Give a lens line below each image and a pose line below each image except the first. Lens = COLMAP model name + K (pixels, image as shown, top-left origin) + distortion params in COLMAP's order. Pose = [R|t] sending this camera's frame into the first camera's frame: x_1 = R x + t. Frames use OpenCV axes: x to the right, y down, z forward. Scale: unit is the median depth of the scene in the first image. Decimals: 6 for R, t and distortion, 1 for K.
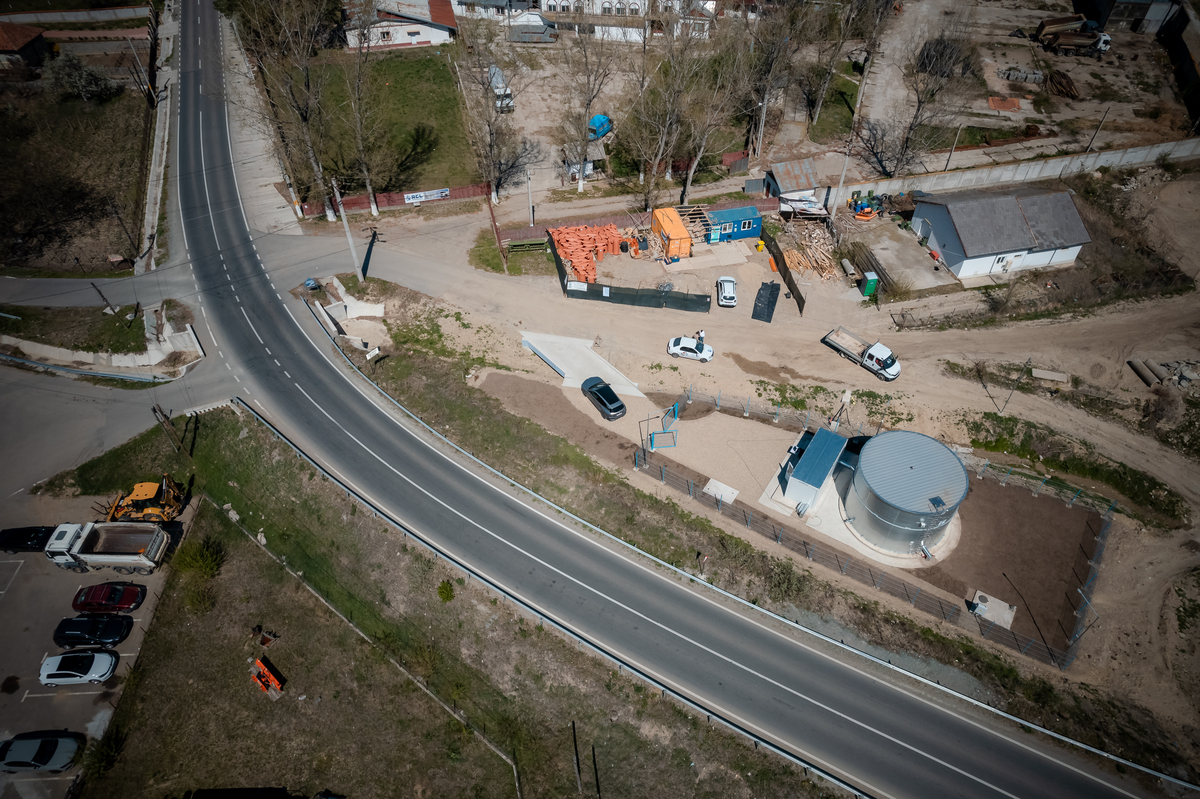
lens RADIAL K [[768.0, 0, 602.9], [0, 768.0, 403.8], [0, 0, 1]] dist [-0.070851, 0.071396]
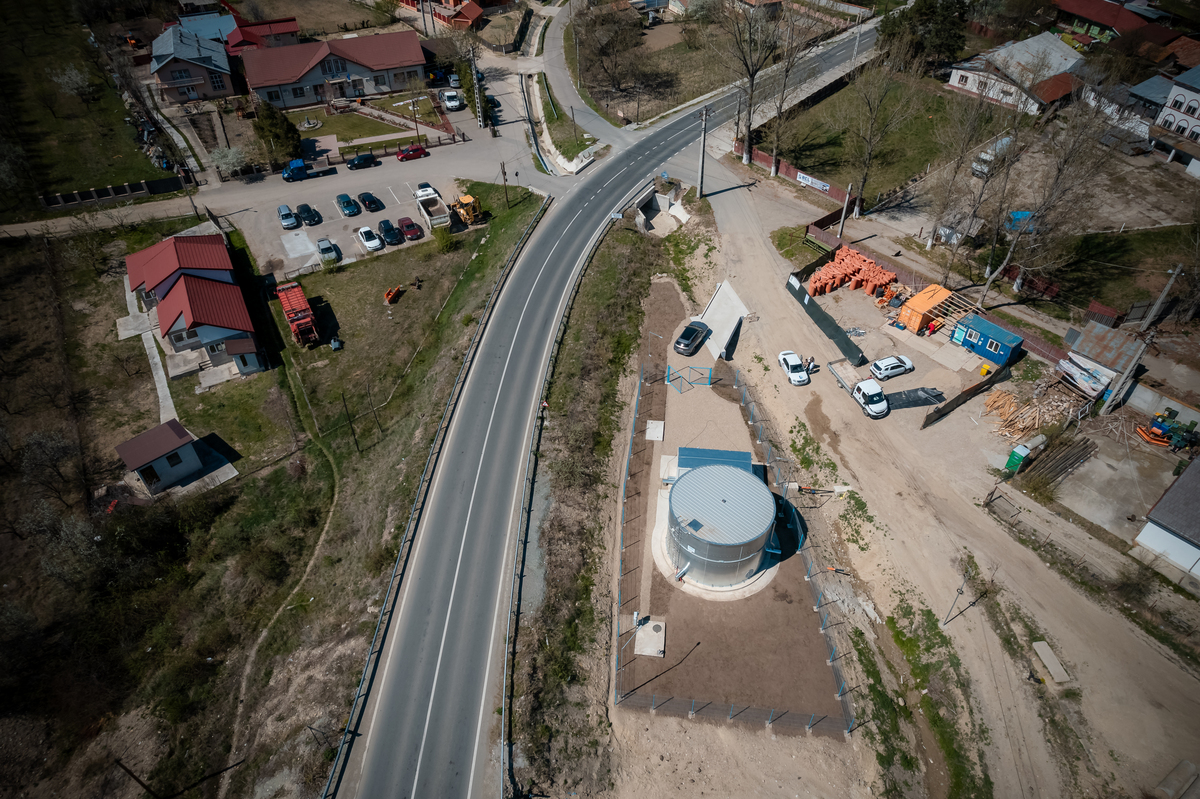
lens RADIAL K [[768.0, 0, 602.9], [0, 768.0, 403.8], [0, 0, 1]] dist [-0.070851, 0.071396]
pose [[0.444397, 0.602515, -0.662939, 0.745767], [-0.641875, 0.730382, 0.233534, -0.115507], [0.624906, 0.321742, 0.711318, 0.108250]]
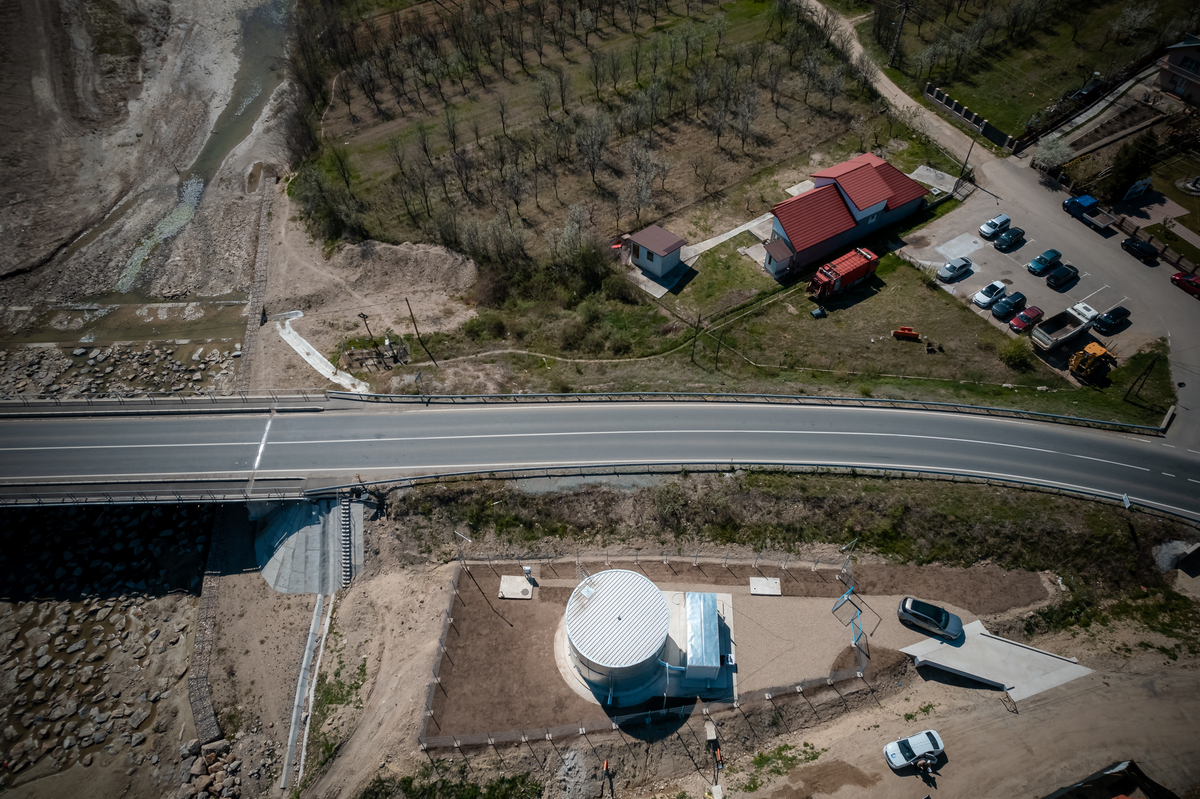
lens RADIAL K [[768.0, 0, 602.9], [0, 768.0, 403.8], [0, 0, 1]] dist [-0.070851, 0.071396]
pose [[-0.866629, 0.390009, -0.311203, 0.507145], [-0.349976, -0.030595, 0.936259, -0.691415], [0.355629, 0.920302, 0.163008, 0.448182]]
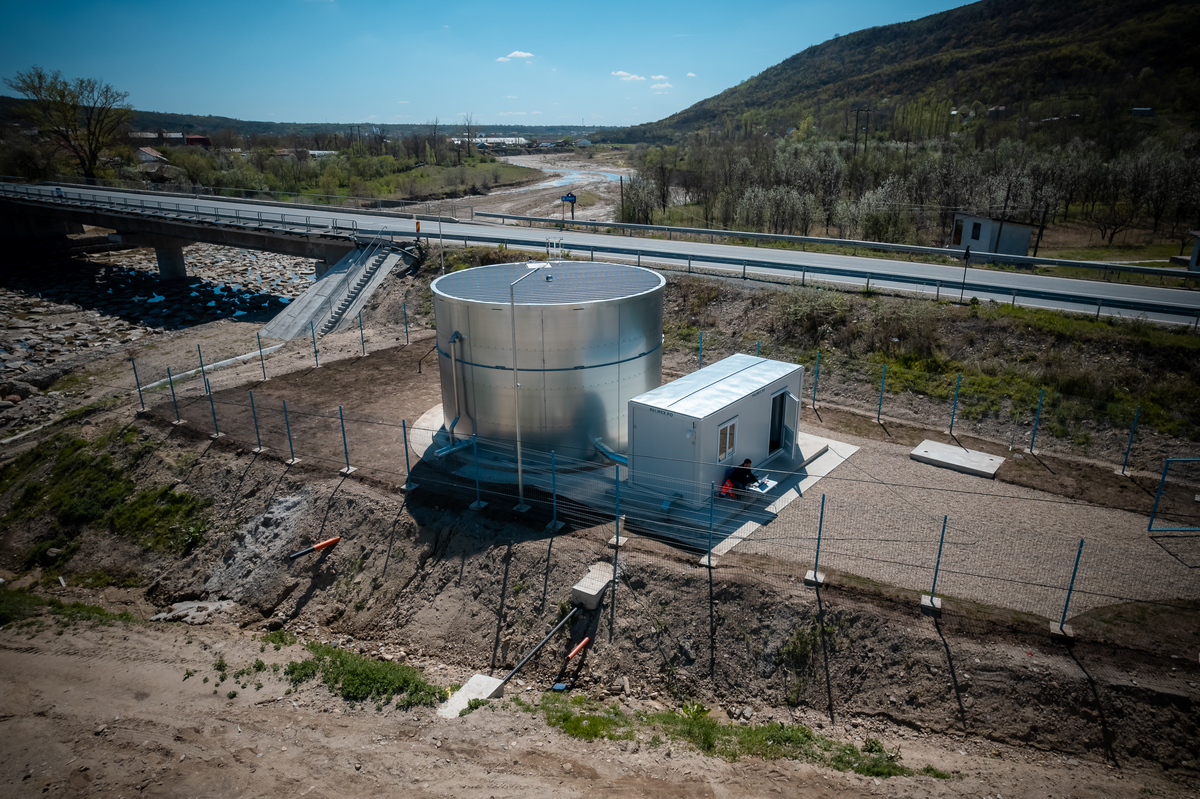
lens RADIAL K [[768.0, 0, 602.9], [0, 768.0, 403.8], [0, 0, 1]] dist [-0.070851, 0.071396]
pose [[-0.993253, -0.028637, 0.112380, 0.257021], [0.090800, 0.410786, 0.907199, -0.240156], [-0.072143, 0.911282, -0.405414, 1.003086]]
